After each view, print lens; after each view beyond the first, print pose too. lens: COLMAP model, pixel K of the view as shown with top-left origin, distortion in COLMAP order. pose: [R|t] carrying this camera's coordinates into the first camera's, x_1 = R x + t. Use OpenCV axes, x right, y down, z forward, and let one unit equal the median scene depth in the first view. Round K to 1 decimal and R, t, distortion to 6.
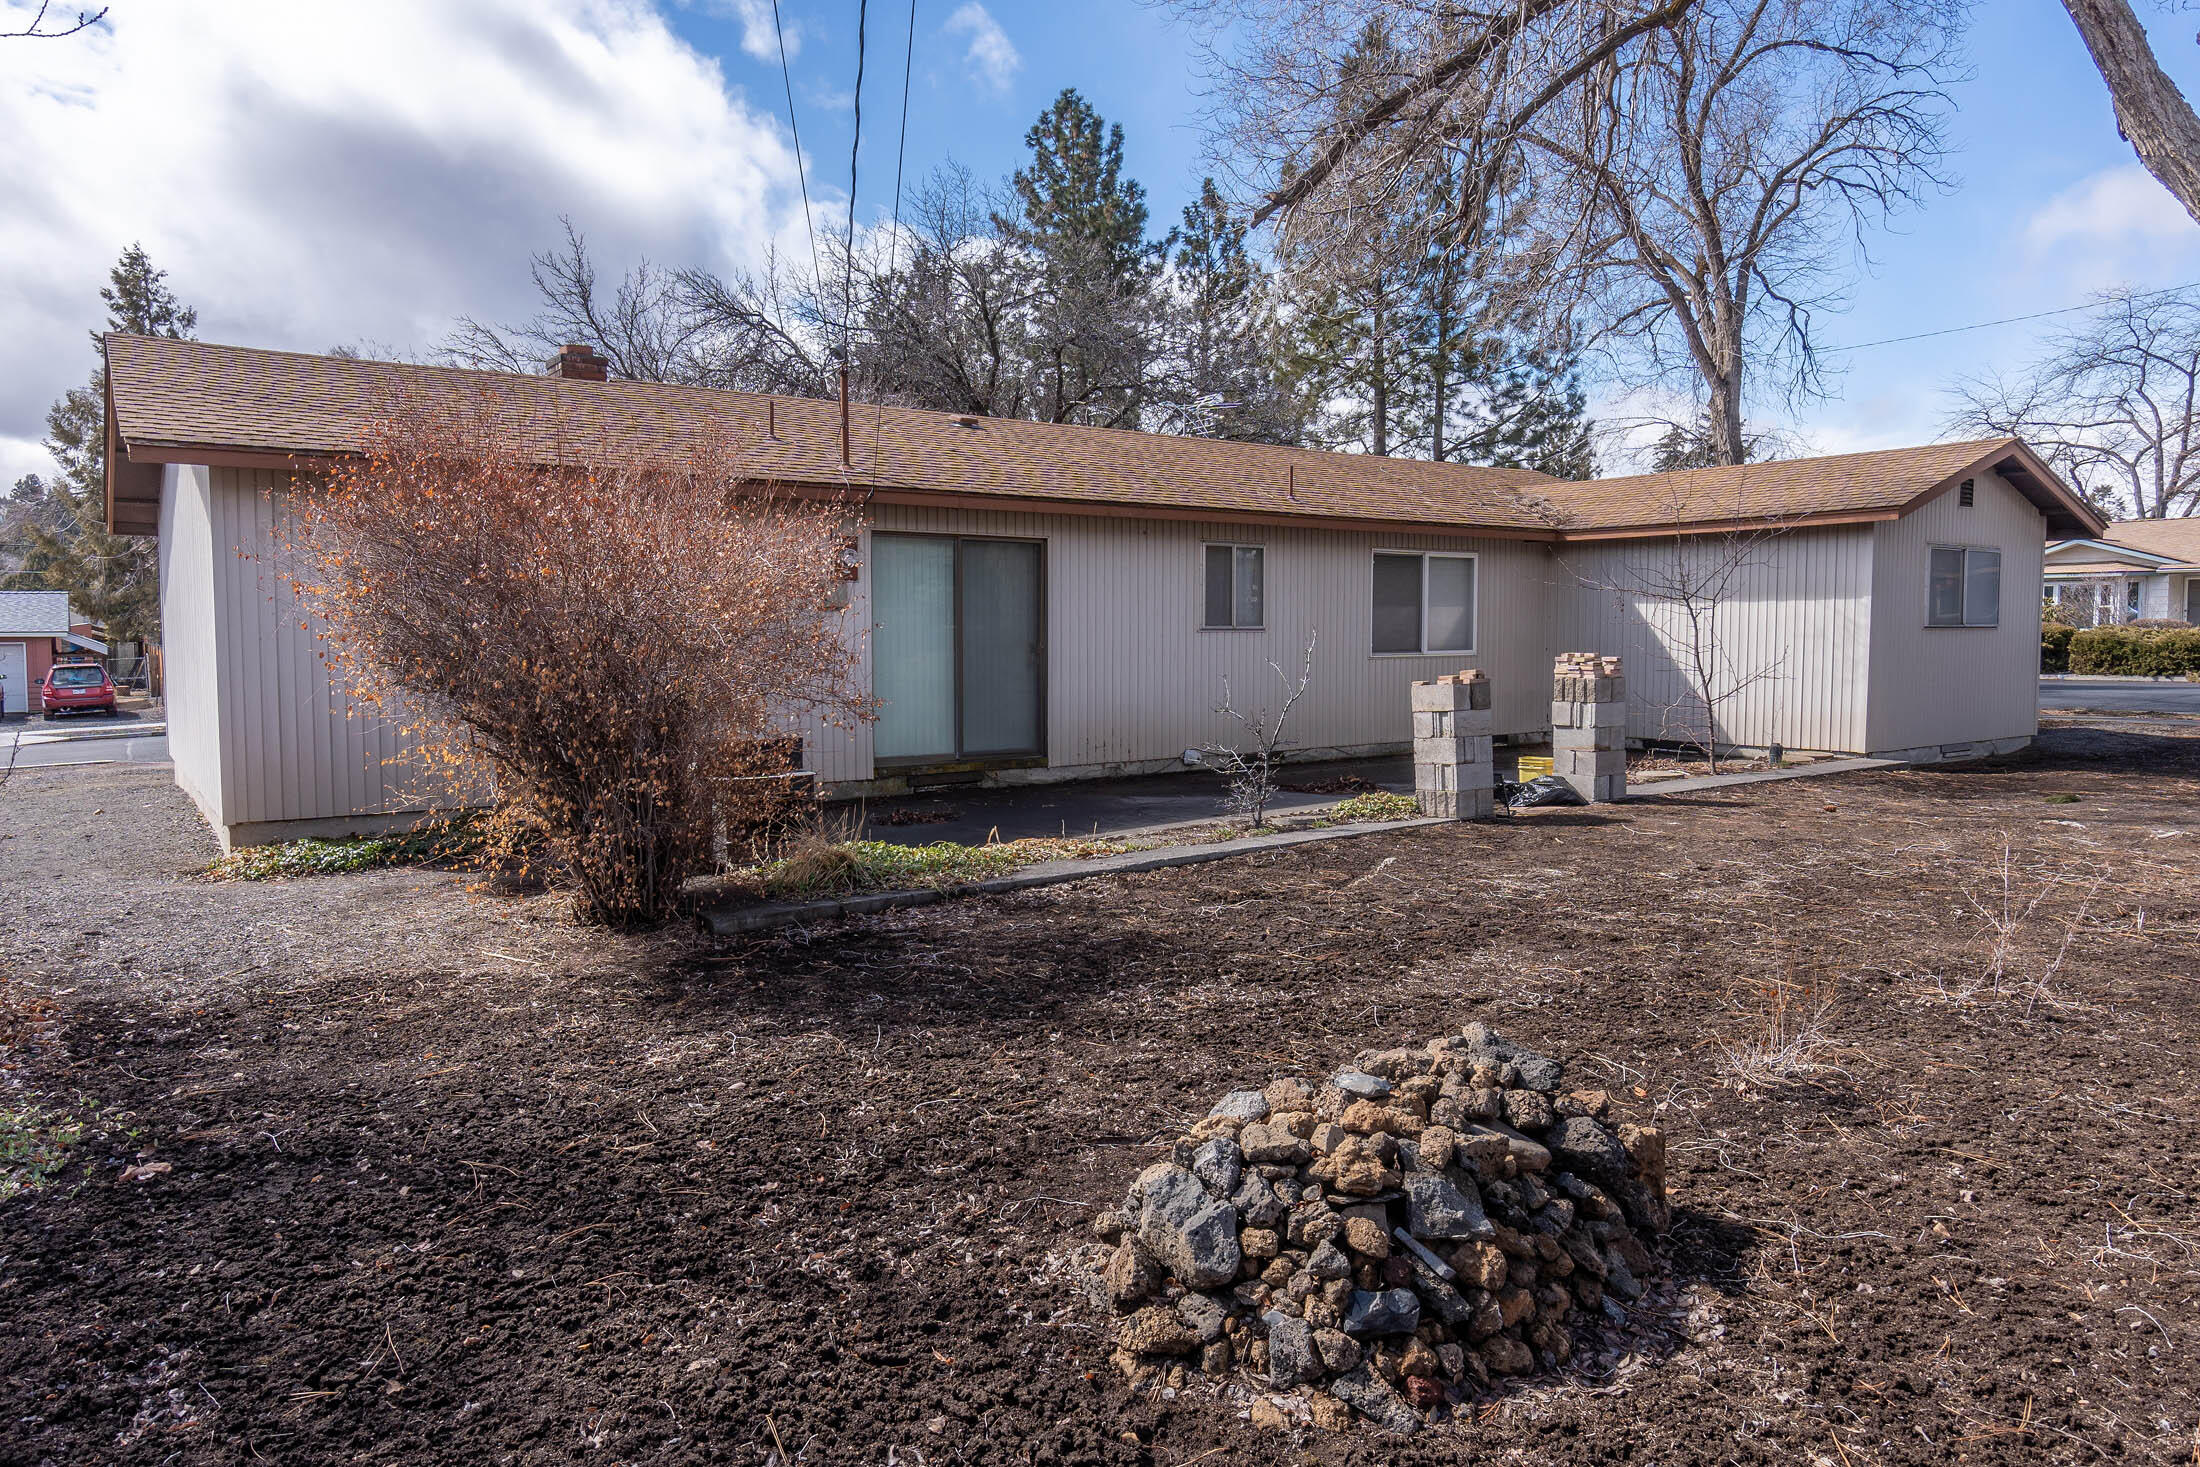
lens RADIAL K [[1390.4, 0, 1100.0], [0, 1390.4, 733.5], [0, 0, 1]] dist [-0.039358, -0.000015]
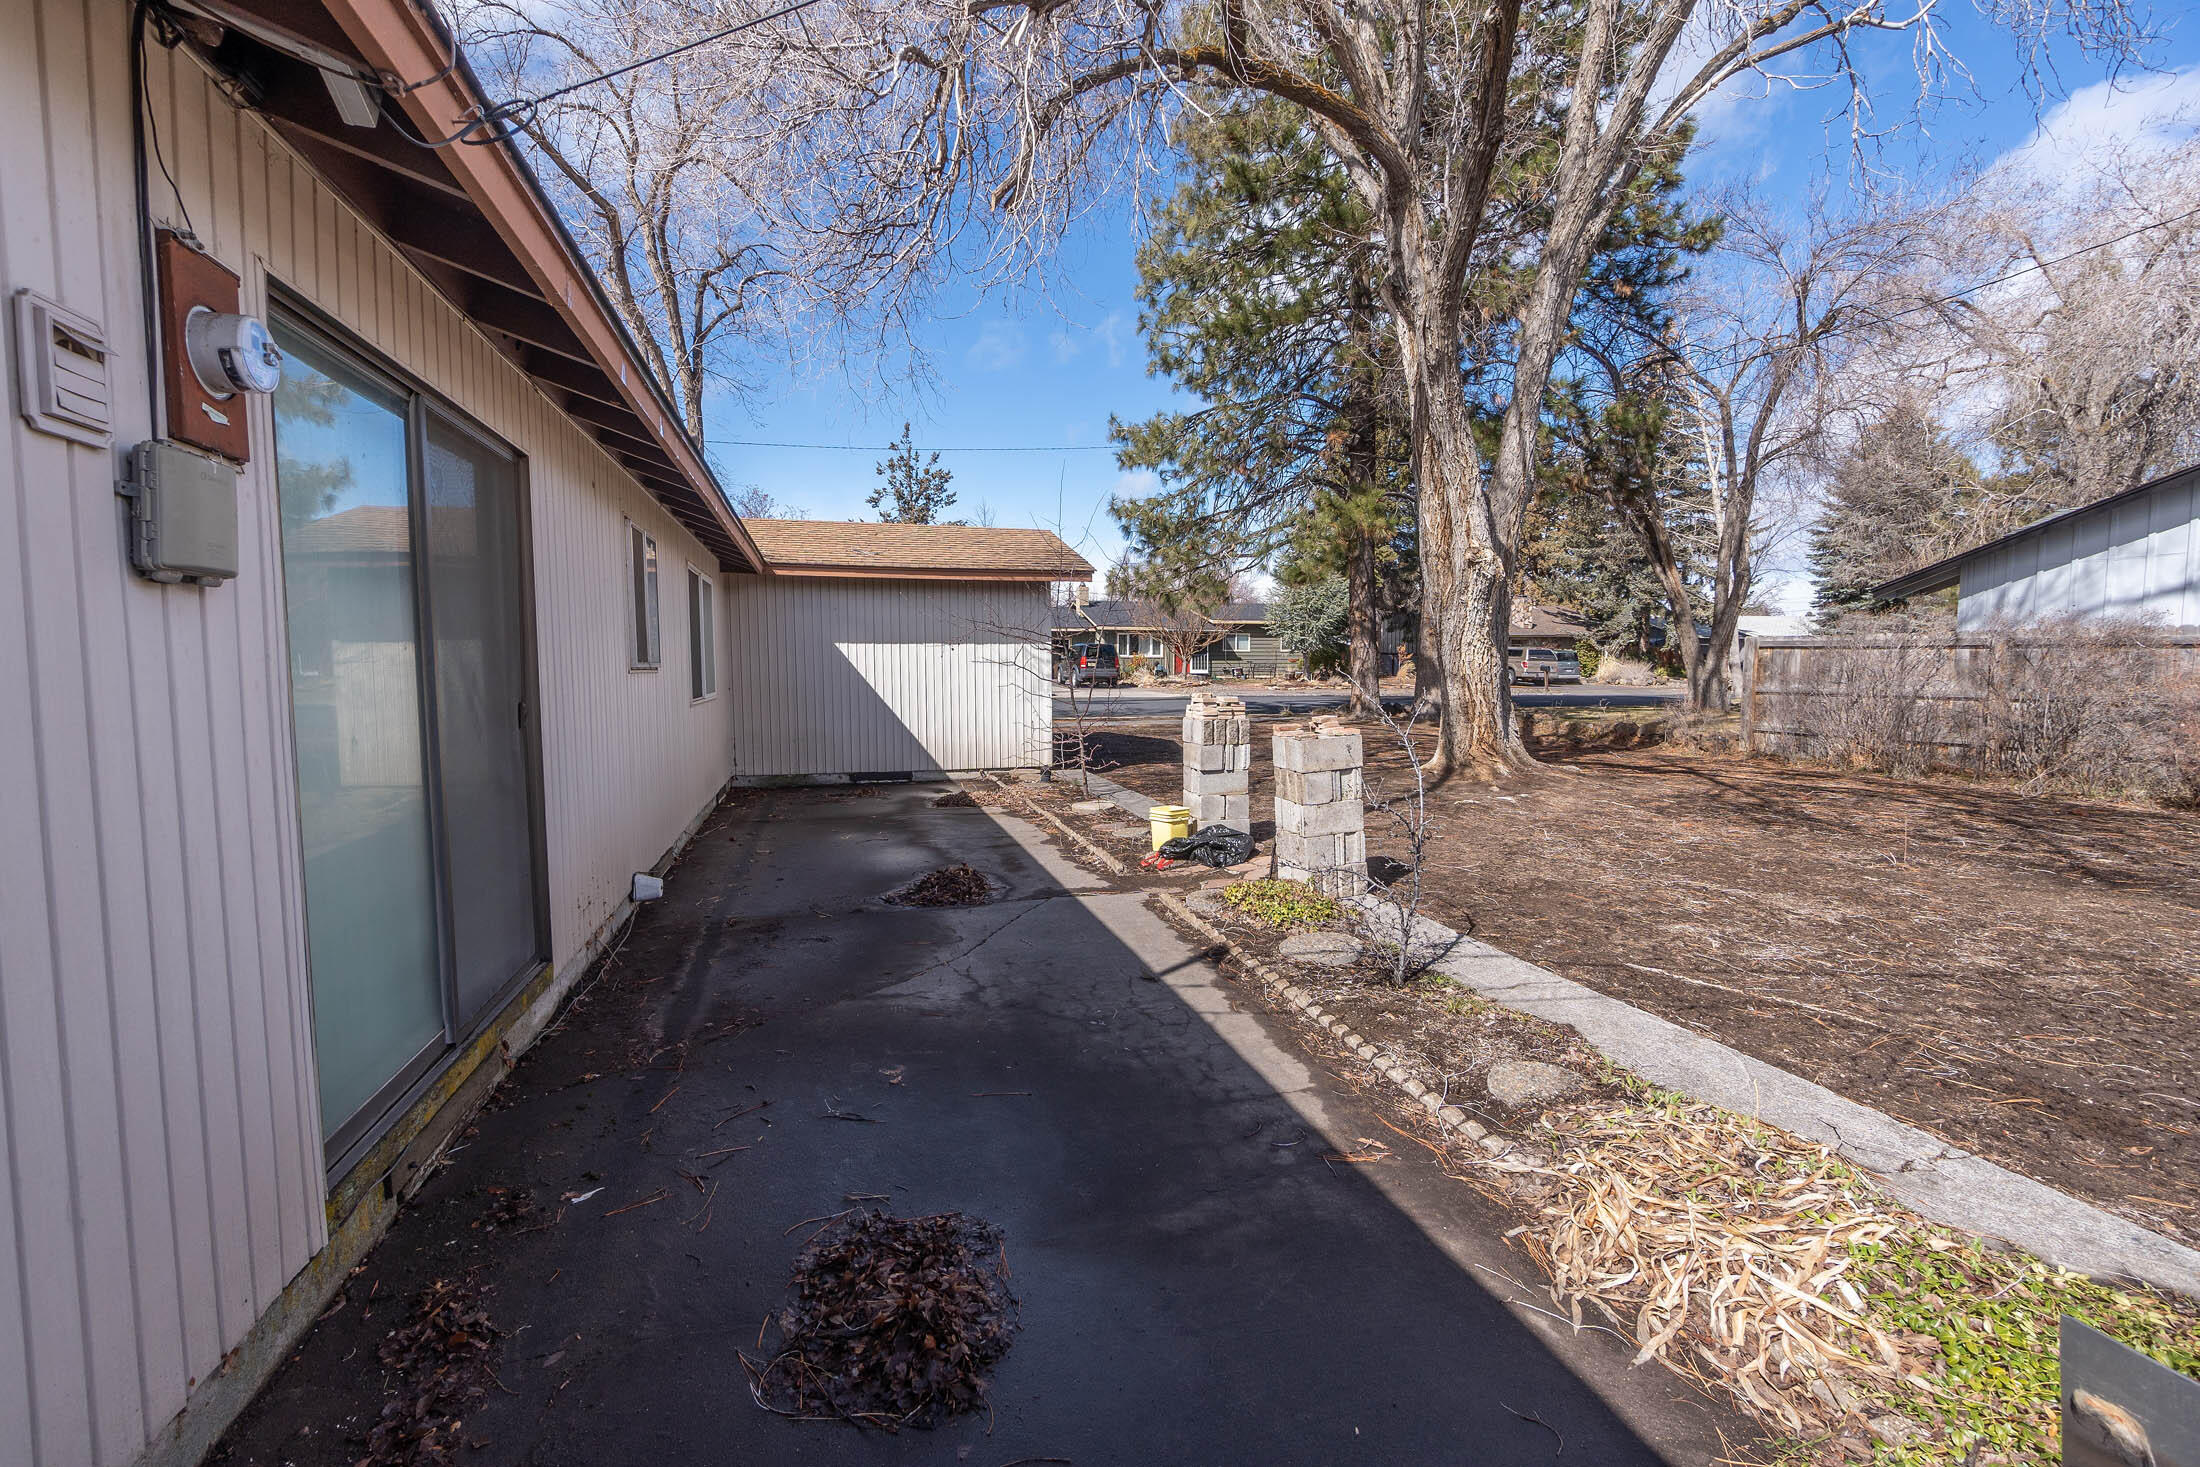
lens RADIAL K [[916.4, 0, 1100.0], [0, 916.4, 733.5], [0, 0, 1]] dist [-0.028753, -0.000703]
pose [[0.328742, -0.062173, 0.942371, -0.145021], [0.066504, 0.996878, 0.042570, -0.032613], [-0.942075, 0.048677, 0.331850, 0.451384]]
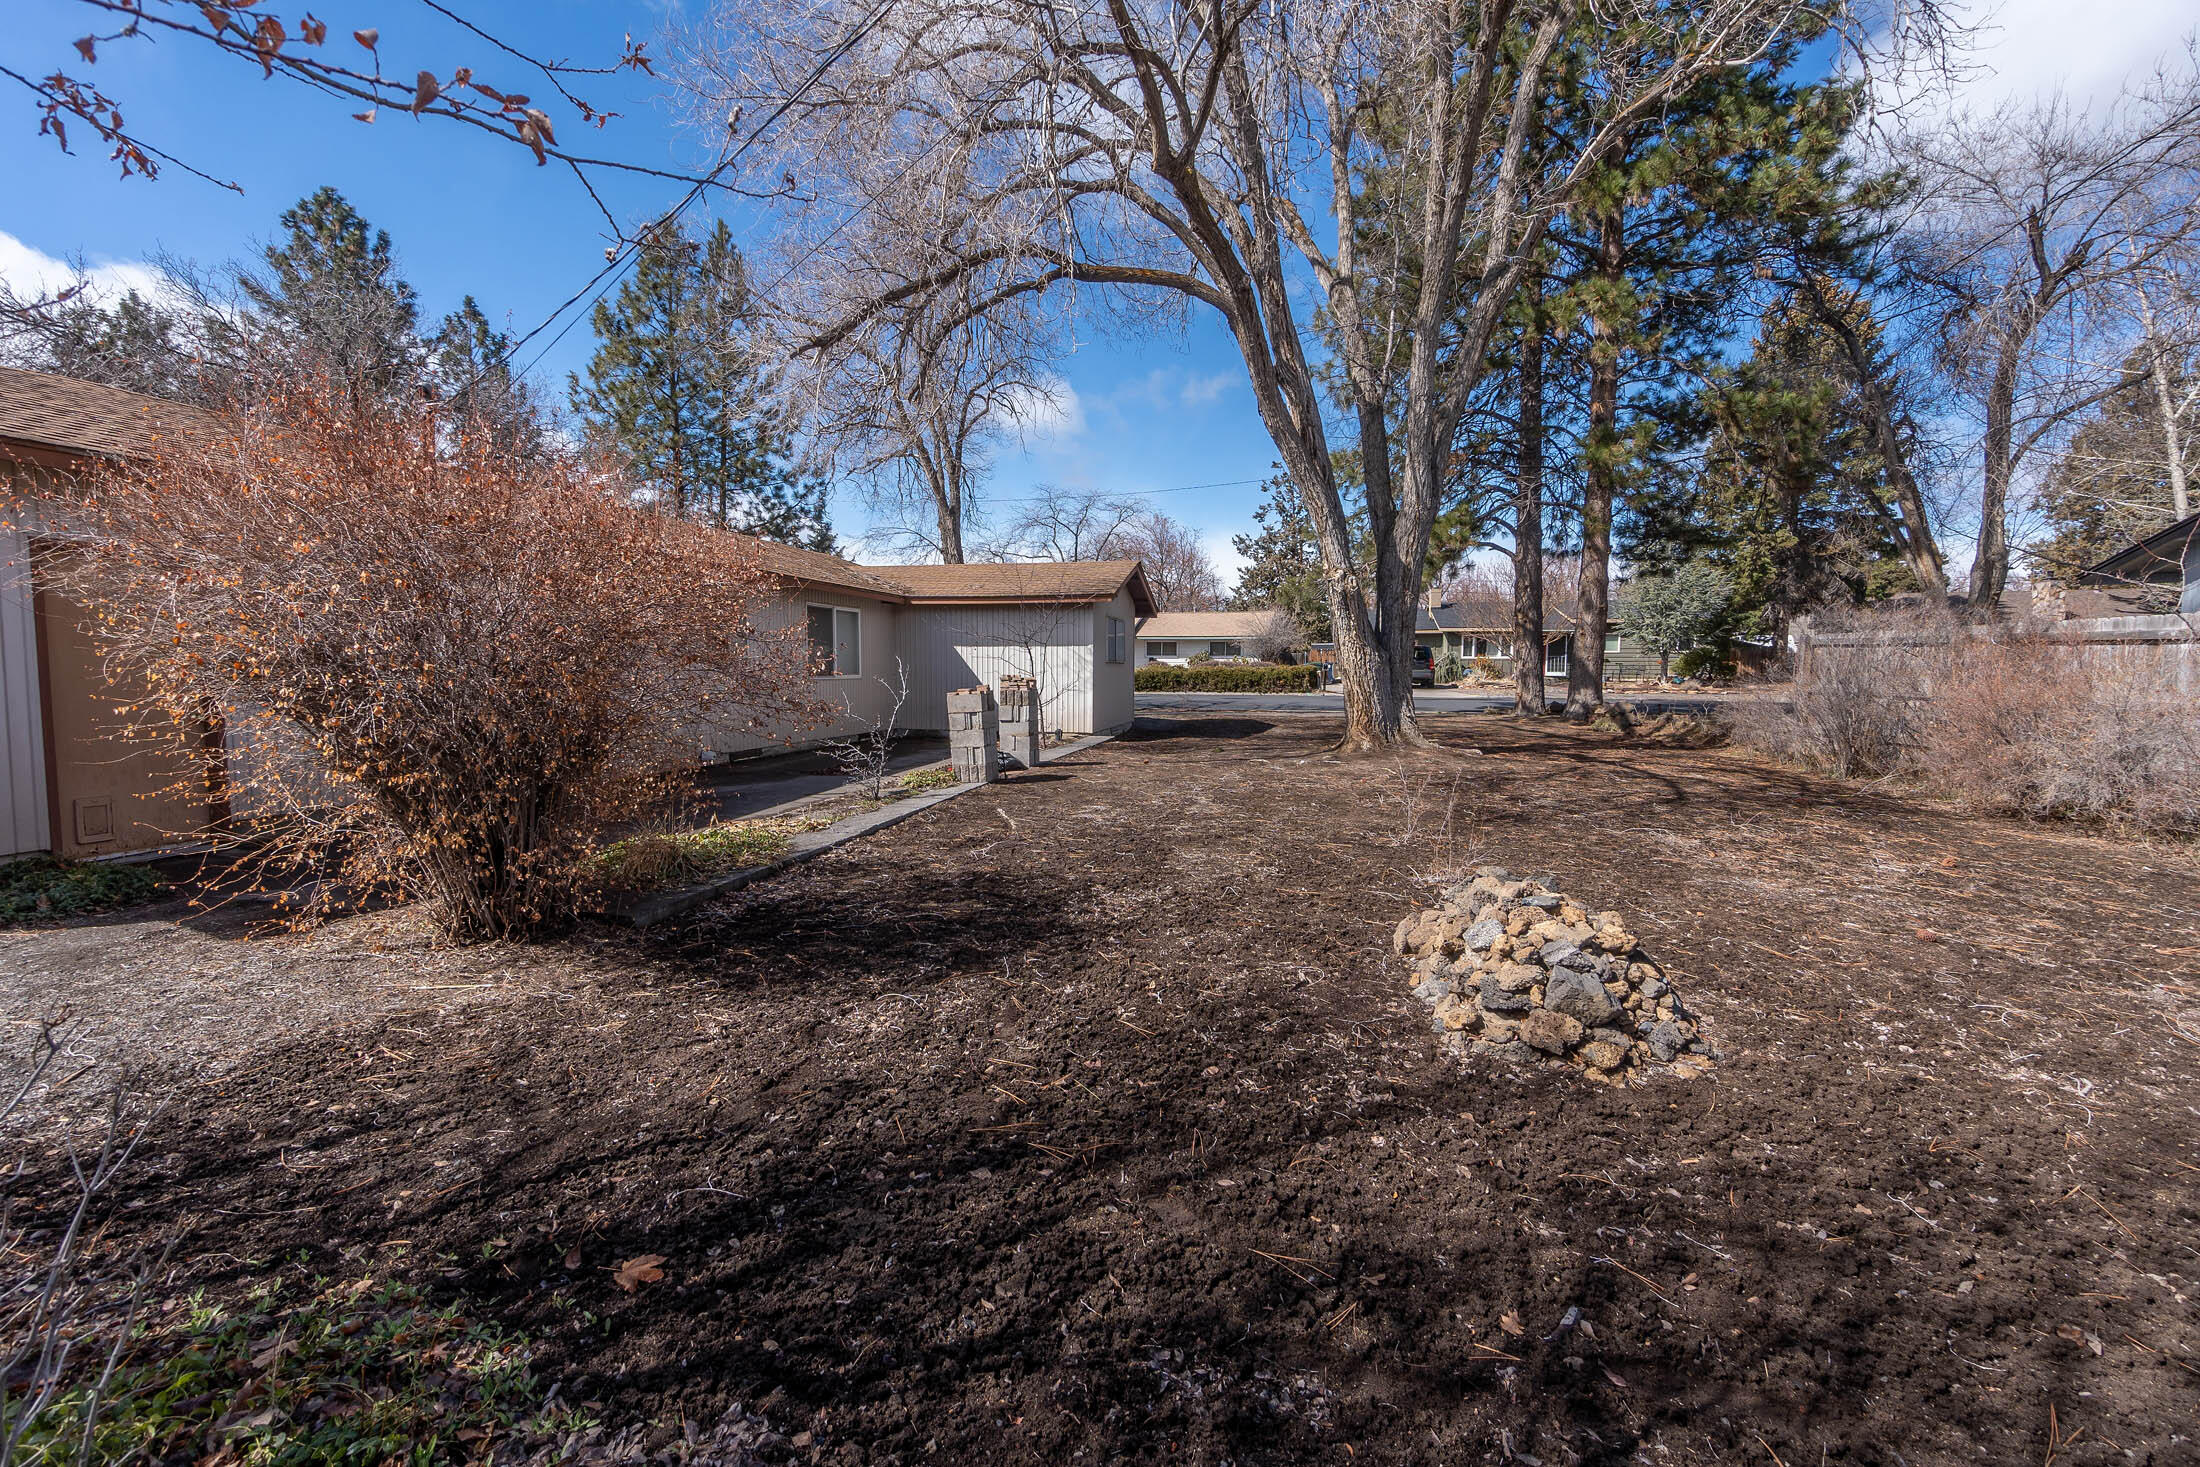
lens RADIAL K [[916.4, 0, 1100.0], [0, 916.4, 733.5], [0, 0, 1]] dist [-0.028753, -0.000703]
pose [[0.741526, -0.033955, 0.670064, -0.149037], [0.034997, 0.999316, 0.011910, 0.000356], [-0.670011, 0.014619, 0.742208, 0.081361]]
